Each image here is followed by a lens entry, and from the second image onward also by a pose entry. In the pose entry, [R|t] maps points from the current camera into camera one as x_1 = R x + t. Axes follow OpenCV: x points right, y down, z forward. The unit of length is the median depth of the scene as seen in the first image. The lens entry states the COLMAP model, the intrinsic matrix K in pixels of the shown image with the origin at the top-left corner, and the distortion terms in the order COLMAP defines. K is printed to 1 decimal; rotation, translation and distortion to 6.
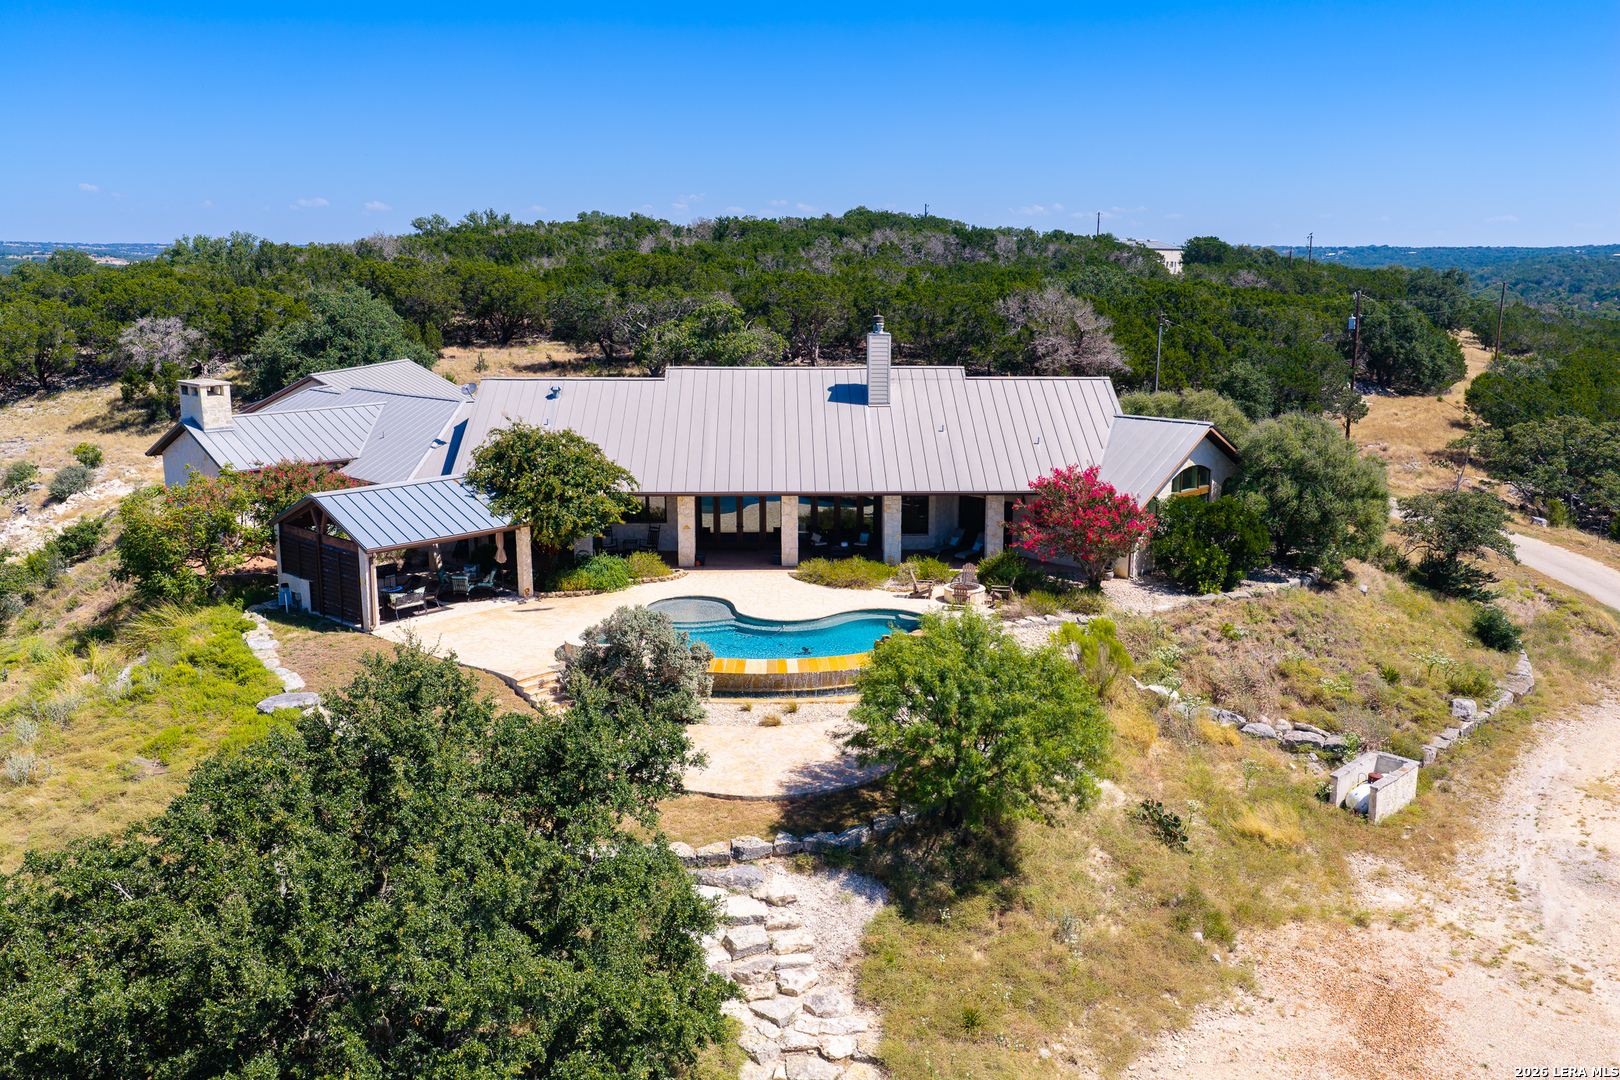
lens RADIAL K [[1328.3, 0, 800.3], [0, 1328.3, 544.4], [0, 0, 1]] dist [0.008199, -0.015845]
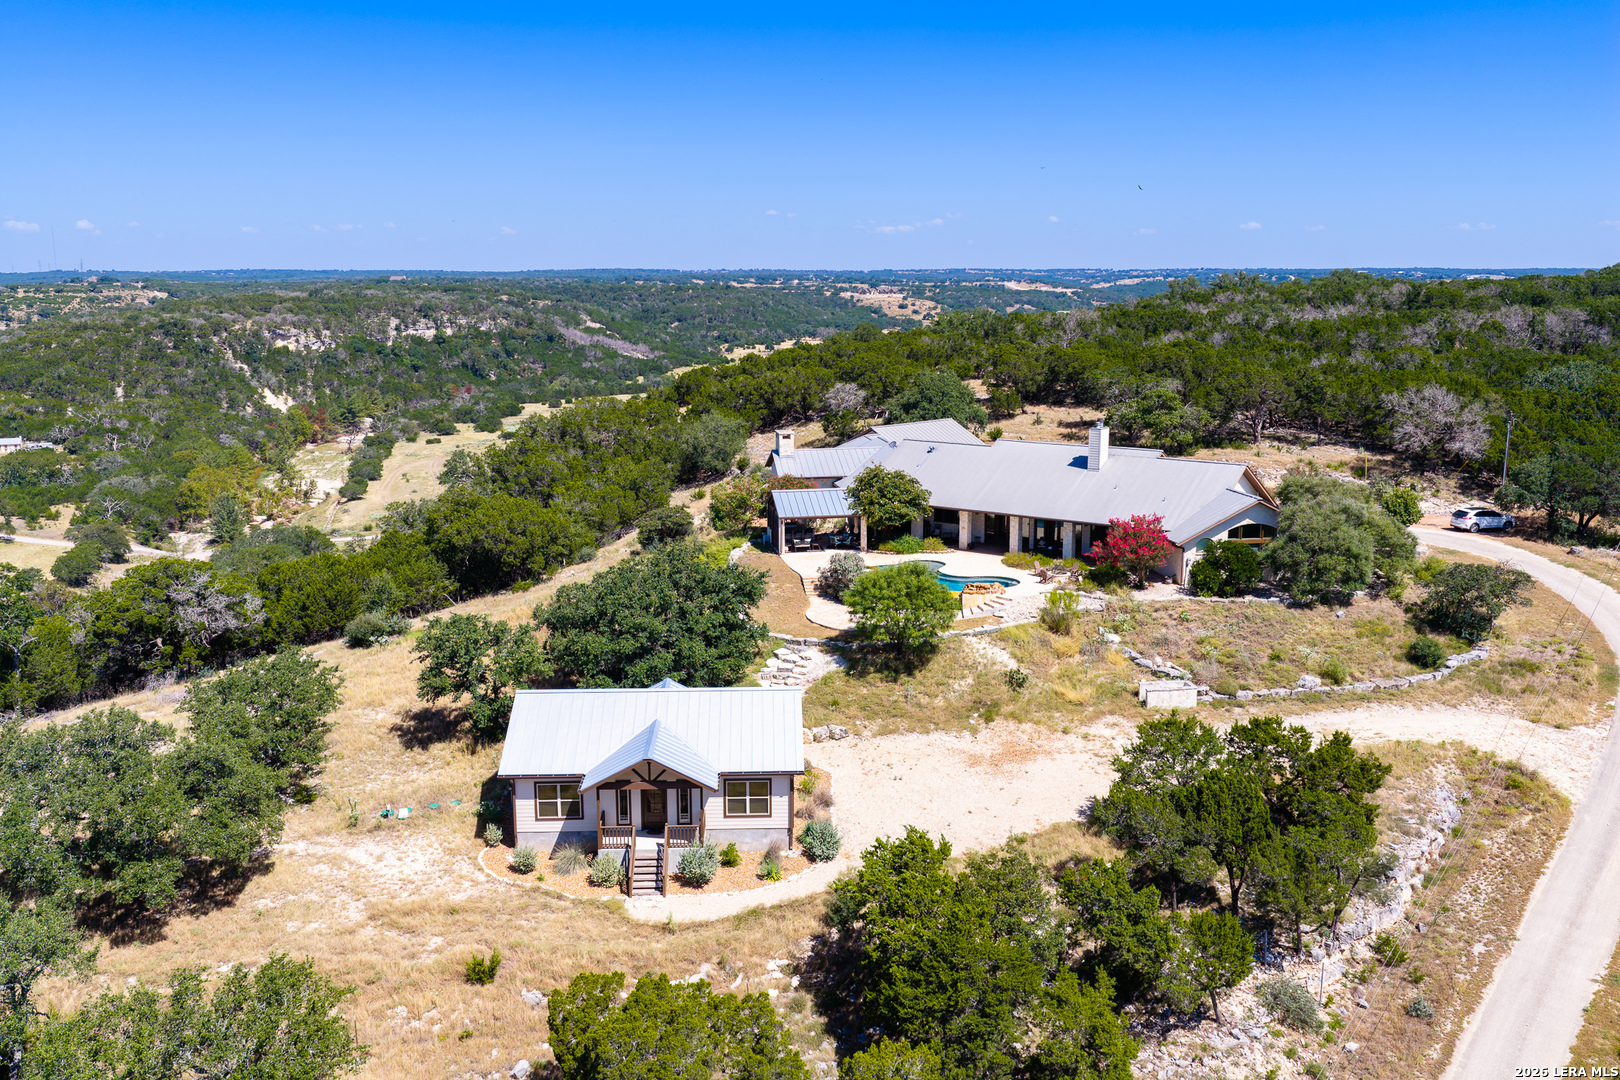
lens RADIAL K [[1328.3, 0, 800.3], [0, 1328.3, 544.4], [0, 0, 1]] dist [0.008199, -0.015845]
pose [[0.793769, 0.111837, -0.597849, 0.829567], [-0.120794, 0.992356, 0.025256, -0.009111], [0.596104, 0.052170, 0.801210, -0.605467]]
